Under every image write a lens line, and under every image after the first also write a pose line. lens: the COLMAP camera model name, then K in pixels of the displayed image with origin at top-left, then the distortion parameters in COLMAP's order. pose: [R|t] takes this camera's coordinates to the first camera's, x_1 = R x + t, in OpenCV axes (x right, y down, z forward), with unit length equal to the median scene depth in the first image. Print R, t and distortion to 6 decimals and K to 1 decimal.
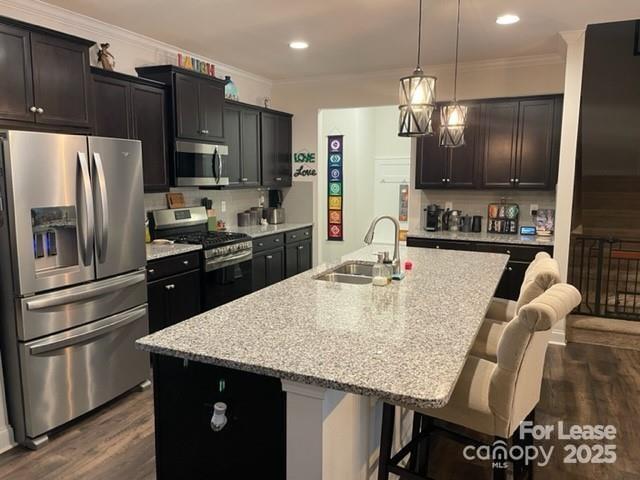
lens RADIAL K [[485.8, 0, 323.0], [0, 485.8, 240.6], [0, 0, 1]] dist [0.090533, -0.001977]
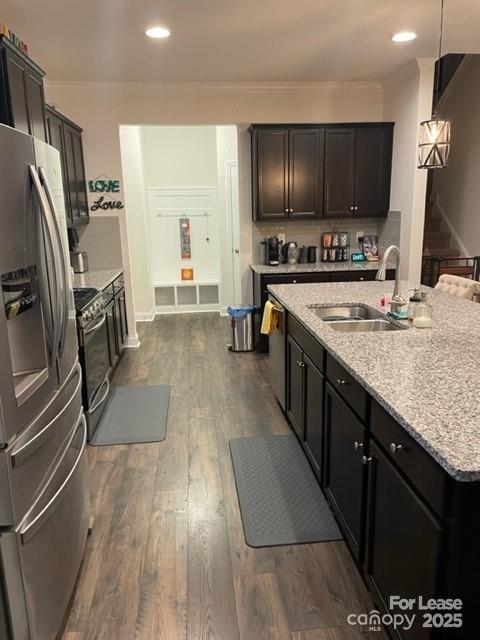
lens RADIAL K [[485.8, 0, 239.8], [0, 485.8, 317.8], [0, 0, 1]] dist [0.090533, -0.001977]
pose [[0.857711, -0.136027, 0.495812, -0.318063], [0.094435, 0.989640, 0.108146, -0.027523], [-0.505386, -0.045936, 0.861670, 0.215613]]
